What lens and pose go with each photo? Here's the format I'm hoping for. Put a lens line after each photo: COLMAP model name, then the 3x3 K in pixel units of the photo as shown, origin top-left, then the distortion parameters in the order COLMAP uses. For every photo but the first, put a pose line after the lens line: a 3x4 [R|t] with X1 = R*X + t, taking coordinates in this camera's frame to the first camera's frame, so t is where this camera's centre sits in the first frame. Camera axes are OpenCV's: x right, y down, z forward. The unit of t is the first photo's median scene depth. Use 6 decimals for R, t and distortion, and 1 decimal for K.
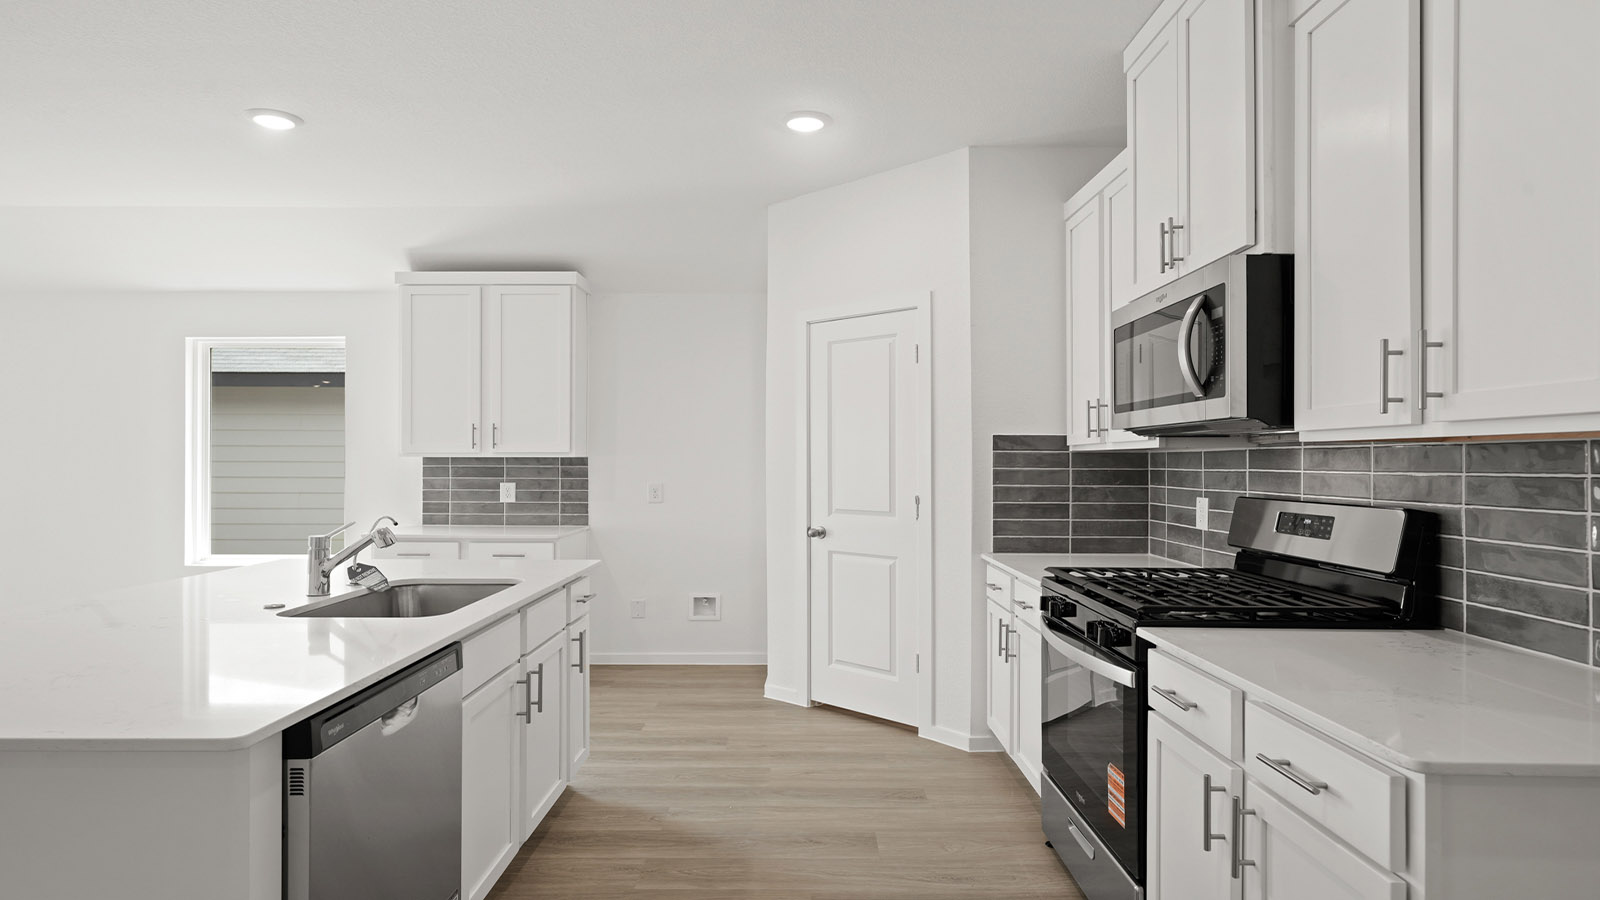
lens RADIAL K [[927.9, 0, 798.3], [0, 927.9, 457.4], [0, 0, 1]] dist [-0.017354, -0.000601]
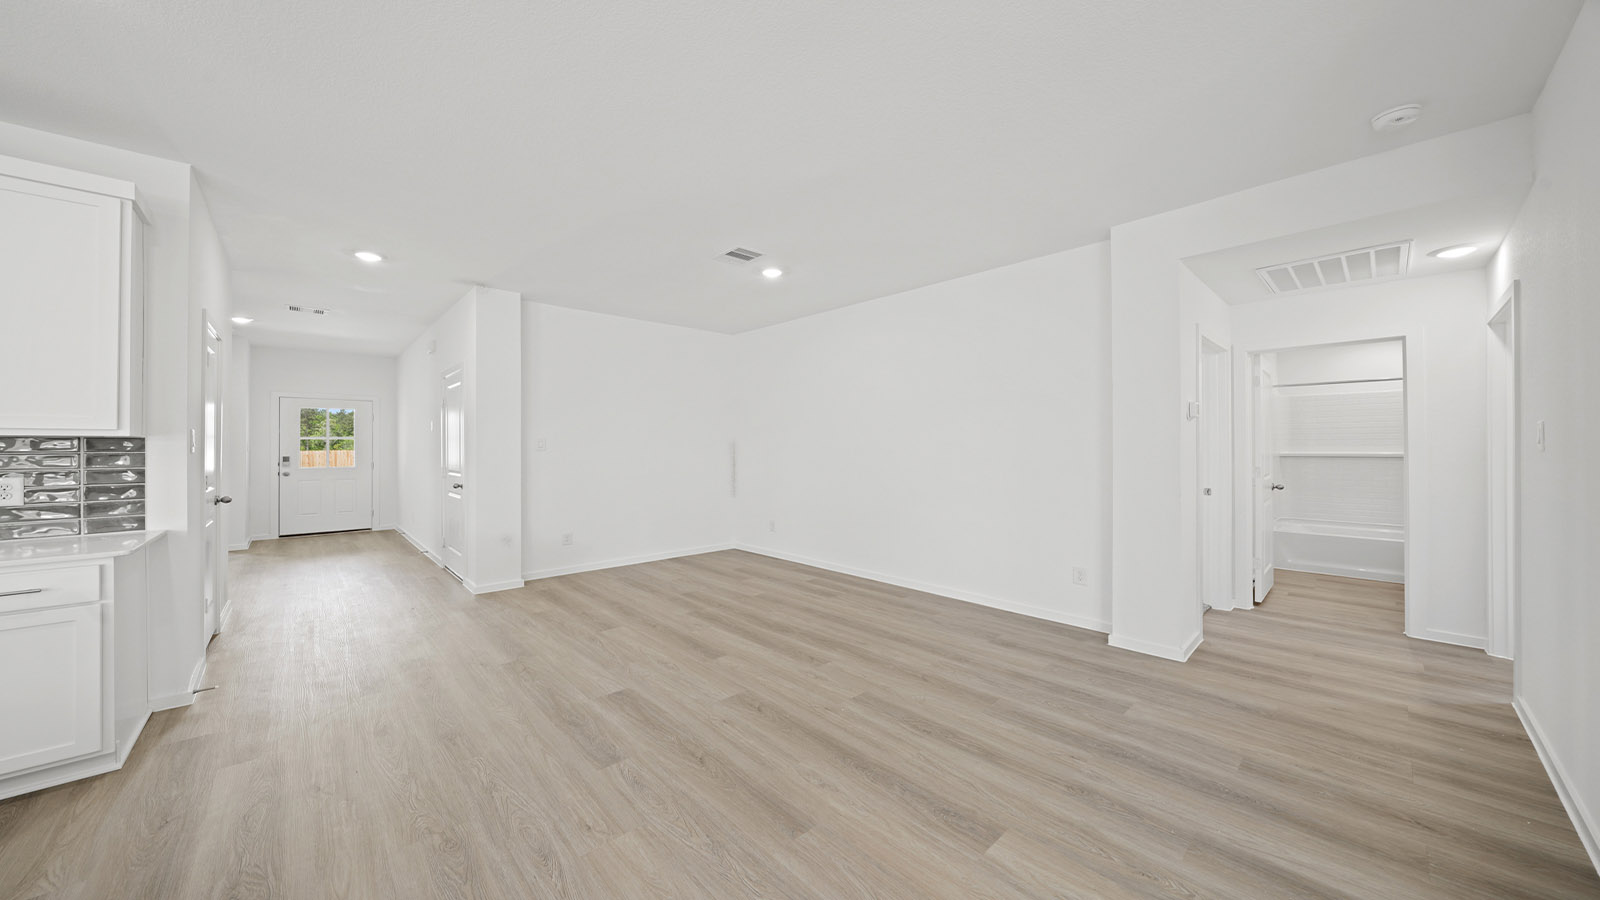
lens RADIAL K [[545.7, 0, 795.1], [0, 545.7, 444.5], [0, 0, 1]] dist [-0.001622, 0.000111]
pose [[-0.677924, 0.000932, 0.735132, -0.426749], [-0.004696, 0.999973, -0.005598, -0.000779], [-0.735117, -0.007247, -0.677901, 0.134368]]
